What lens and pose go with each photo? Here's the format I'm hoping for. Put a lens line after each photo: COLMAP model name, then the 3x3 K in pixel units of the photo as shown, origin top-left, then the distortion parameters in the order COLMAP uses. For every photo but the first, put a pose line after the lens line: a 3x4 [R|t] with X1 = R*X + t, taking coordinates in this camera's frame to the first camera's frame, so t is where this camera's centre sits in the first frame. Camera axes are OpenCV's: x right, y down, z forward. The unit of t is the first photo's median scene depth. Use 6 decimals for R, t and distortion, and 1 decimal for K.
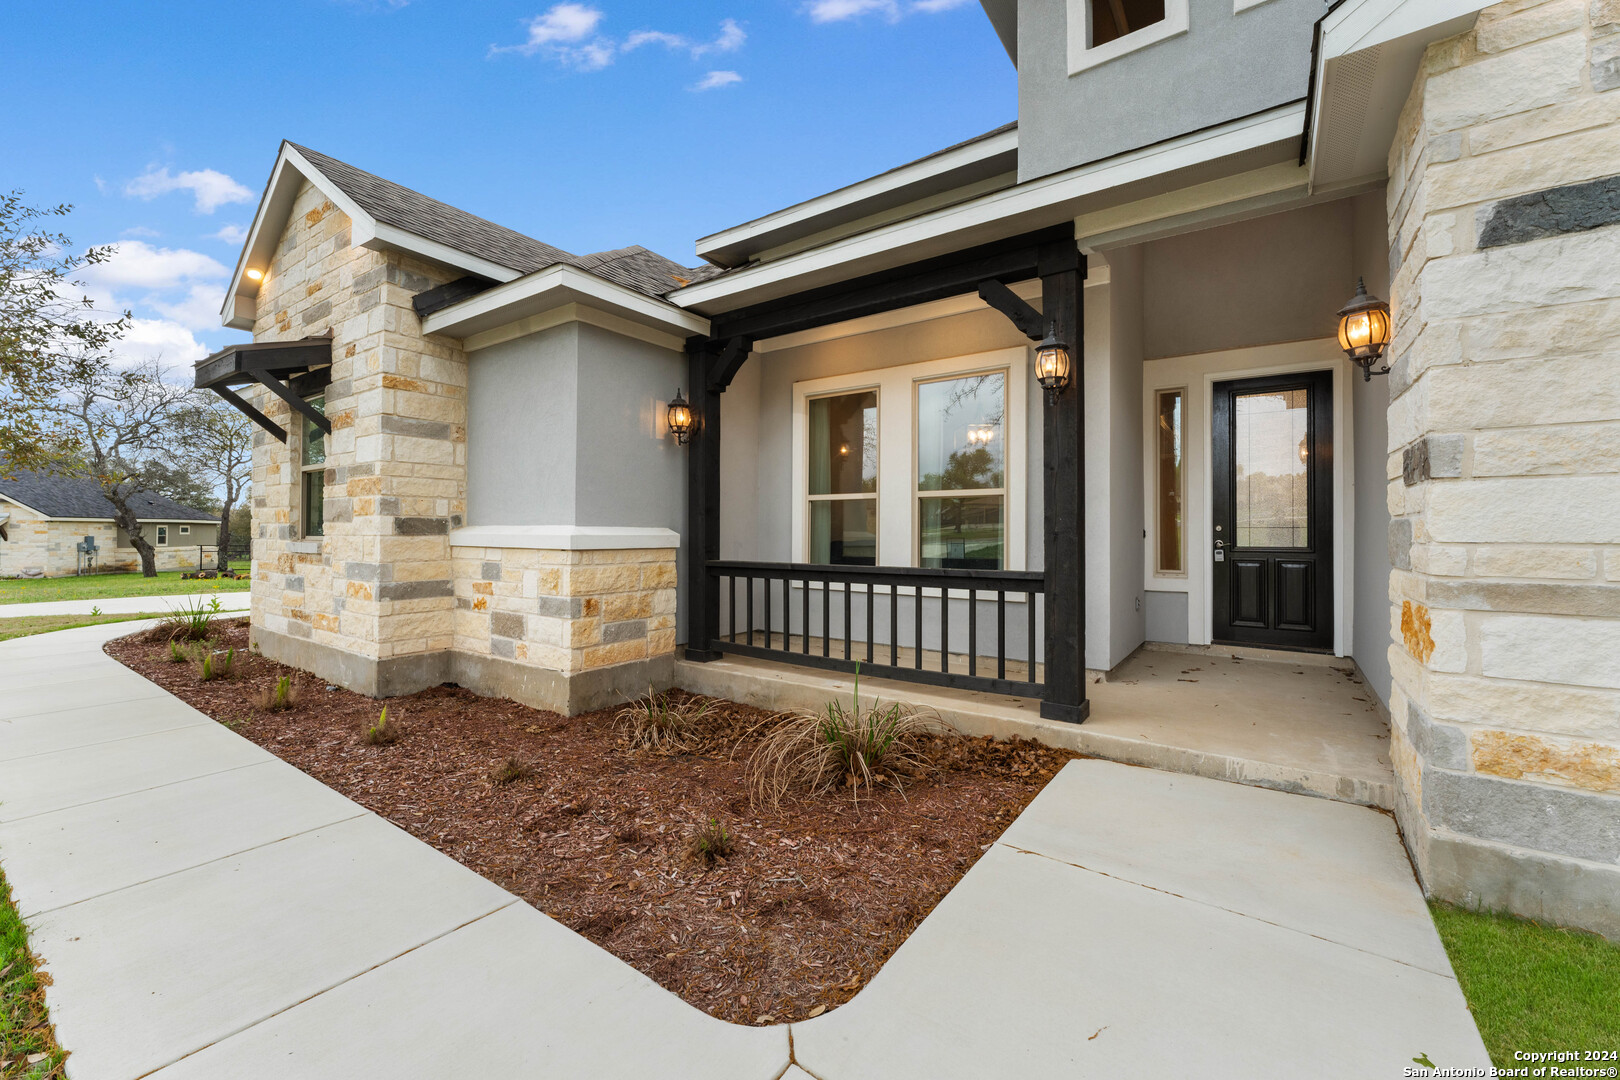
lens RADIAL K [[645.0, 0, 804.8], [0, 645.0, 531.6], [0, 0, 1]] dist [0.000392, -0.000403]
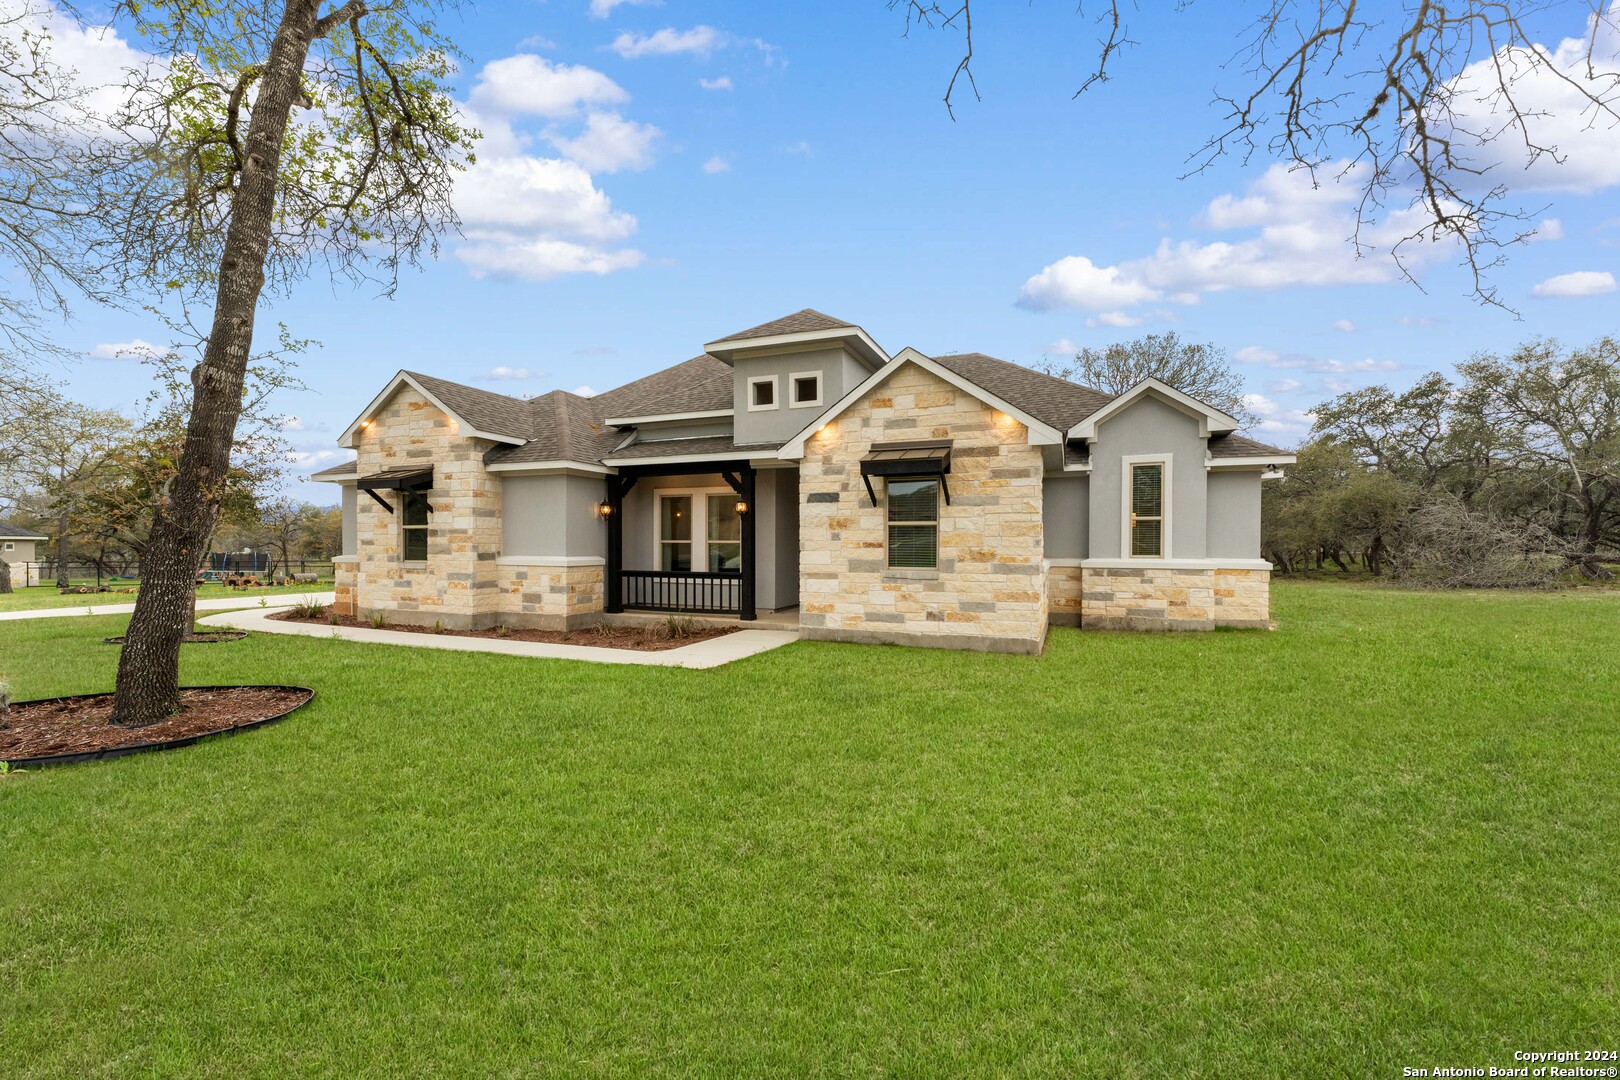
lens RADIAL K [[645.0, 0, 799.7], [0, 645.0, 546.8], [0, 0, 1]] dist [0.000392, -0.000403]
pose [[0.974662, -0.003097, 0.223663, -0.028980], [0.001041, 0.999956, 0.009311, -0.061788], [-0.223682, -0.008842, 0.974622, -1.445715]]
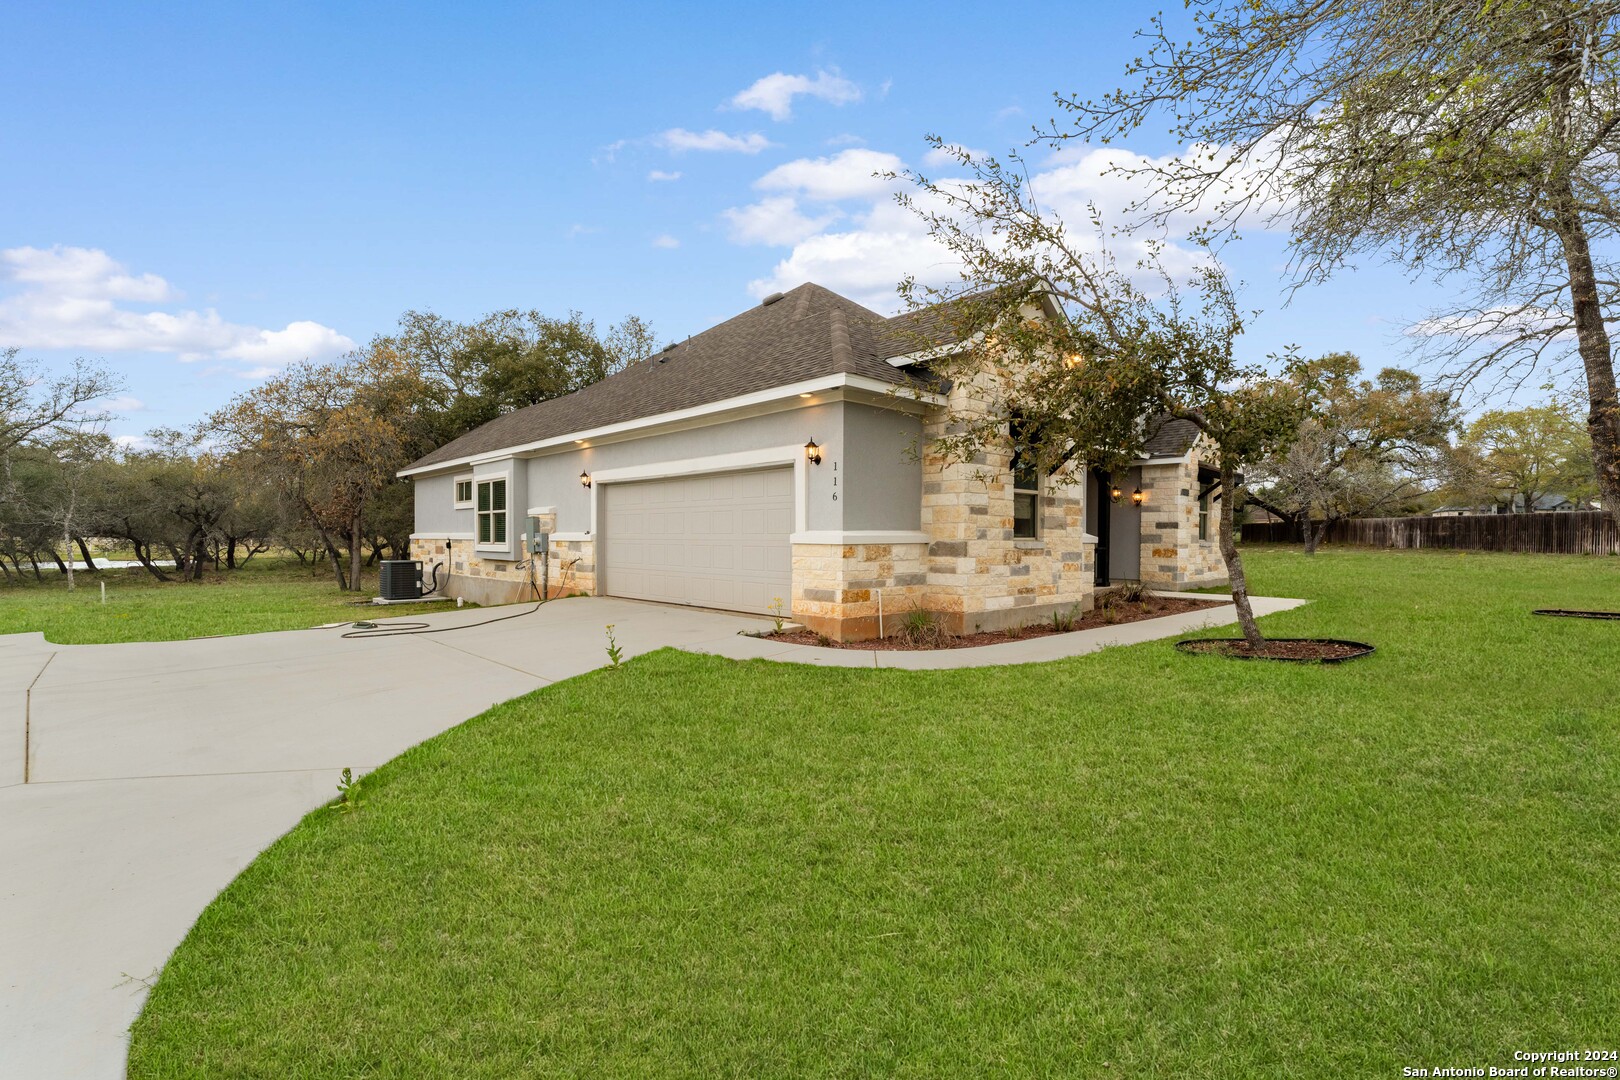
lens RADIAL K [[740.1, 0, 809.8], [0, 740.1, 538.9], [0, 0, 1]] dist [-0.000175, -0.000002]
pose [[0.216215, -0.002392, 0.976343, -2.868798], [-0.007189, 0.999966, 0.004042, 0.007079], [-0.976319, -0.007892, 0.216191, 1.257721]]
